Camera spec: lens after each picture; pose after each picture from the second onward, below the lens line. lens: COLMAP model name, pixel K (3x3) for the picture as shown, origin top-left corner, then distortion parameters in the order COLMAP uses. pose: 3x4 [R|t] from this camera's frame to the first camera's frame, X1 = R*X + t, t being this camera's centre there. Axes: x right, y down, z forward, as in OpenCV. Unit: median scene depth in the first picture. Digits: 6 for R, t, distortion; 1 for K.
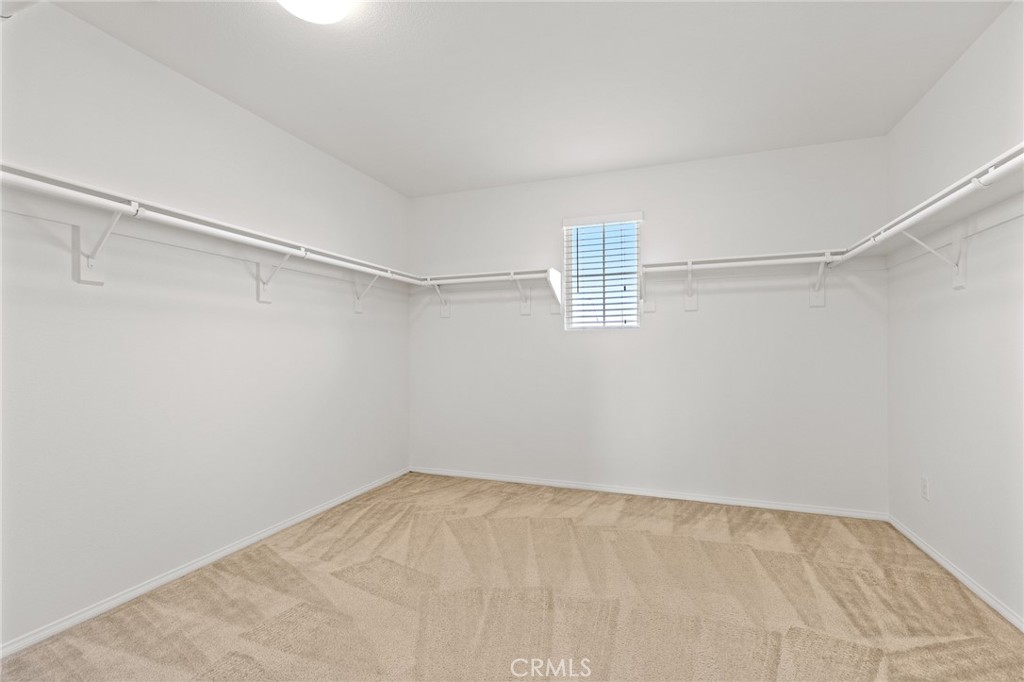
lens RADIAL K [[463.7, 0, 512.0], [0, 463.7, 341.0], [0, 0, 1]] dist [0.000137, -0.000045]
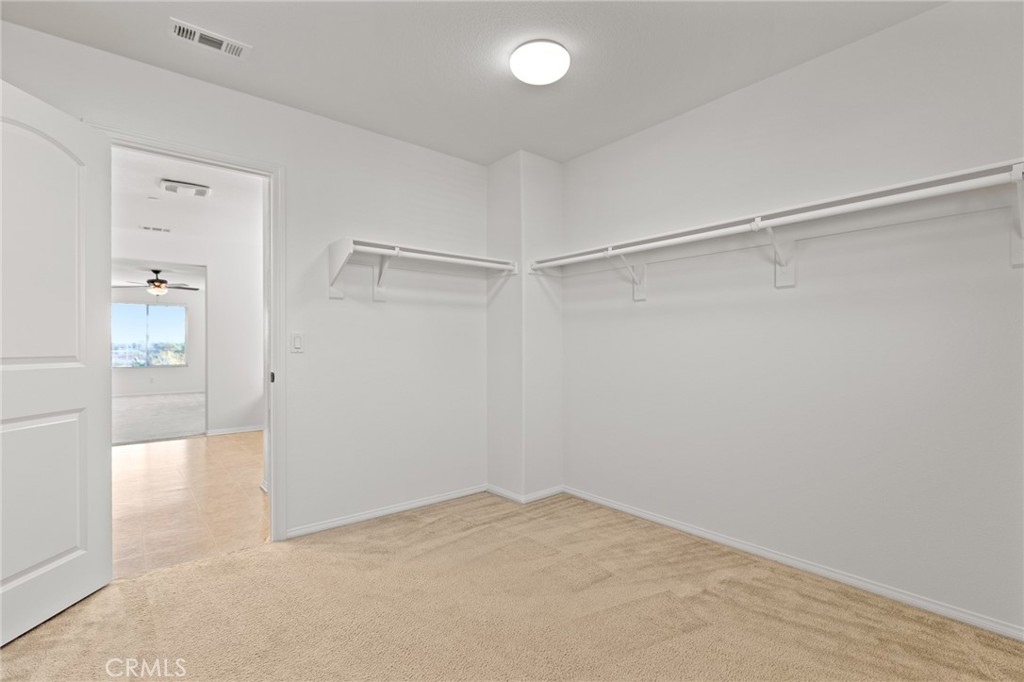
lens RADIAL K [[463.7, 0, 512.0], [0, 463.7, 341.0], [0, 0, 1]] dist [0.000137, -0.000045]
pose [[-0.497653, -0.008332, -0.867336, 0.468902], [0.018156, 0.999635, -0.020020, 0.024320], [0.867186, -0.025710, -0.497320, 1.025741]]
